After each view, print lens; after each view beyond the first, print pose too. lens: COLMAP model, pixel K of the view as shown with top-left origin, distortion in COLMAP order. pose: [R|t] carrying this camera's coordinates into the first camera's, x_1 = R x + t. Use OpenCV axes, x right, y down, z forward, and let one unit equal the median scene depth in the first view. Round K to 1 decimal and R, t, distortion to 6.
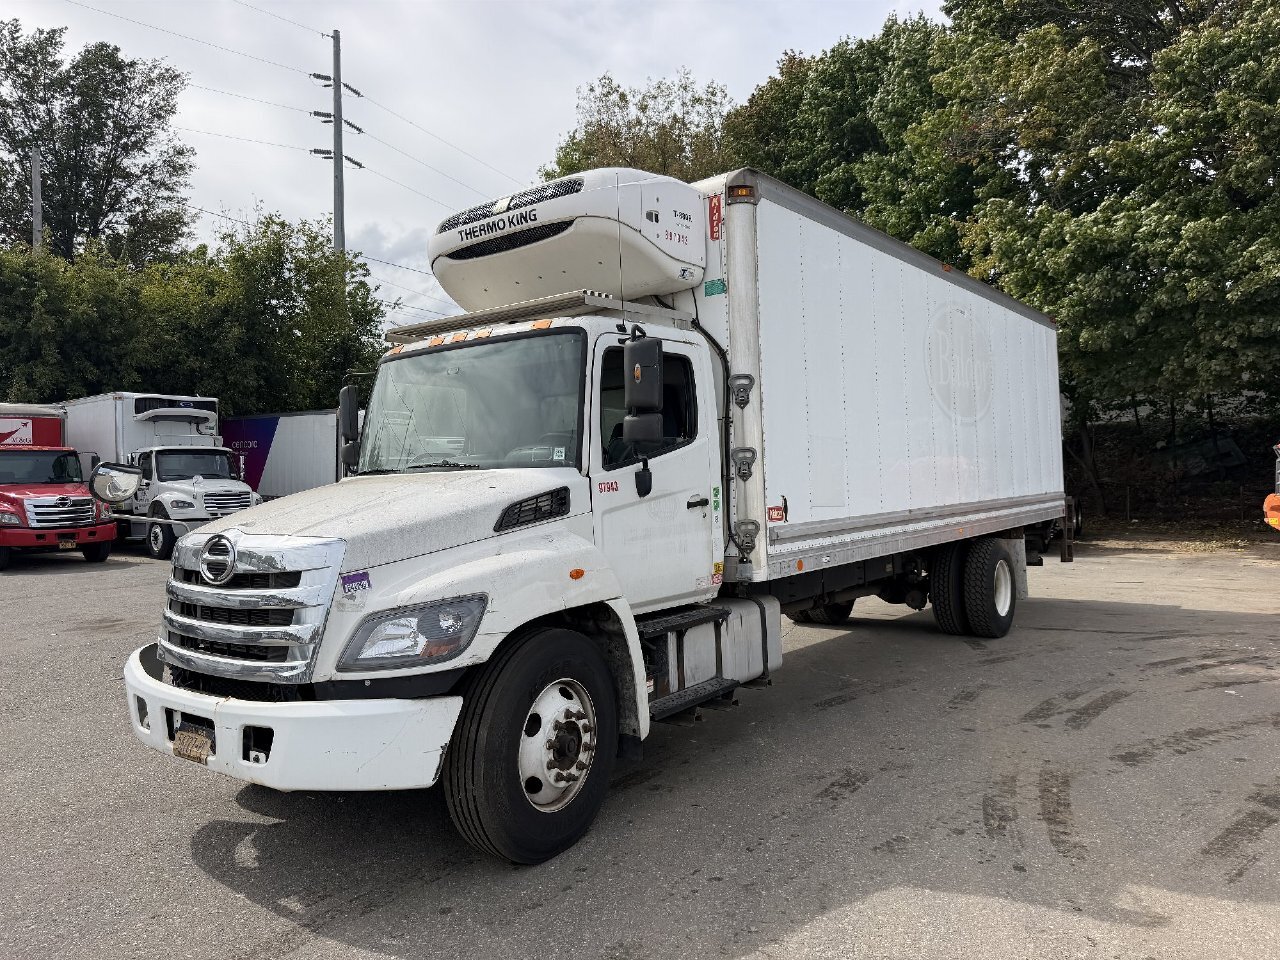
lens RADIAL K [[868.1, 0, 640.0], [0, 868.1, 480.0], [0, 0, 1]] dist [0.045304, 0.000419]
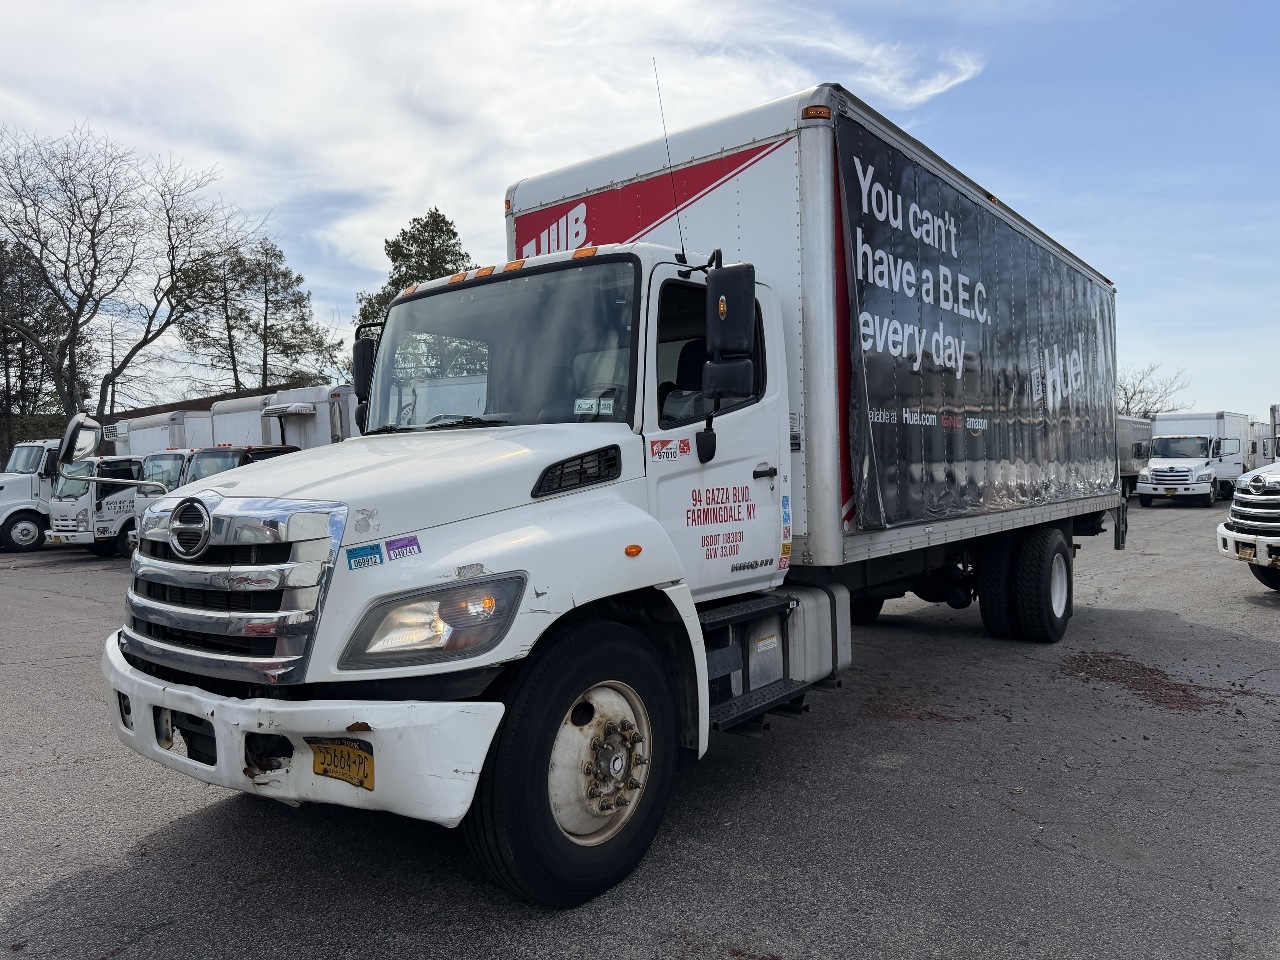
lens RADIAL K [[900.2, 0, 640.0], [0, 900.2, 480.0], [0, 0, 1]] dist [0.064376, 0.000804]
pose [[0.999921, 0.007200, -0.010329, -0.054347], [-0.007109, 0.999936, 0.008795, 0.032819], [0.010391, -0.008721, 0.999908, 0.150956]]
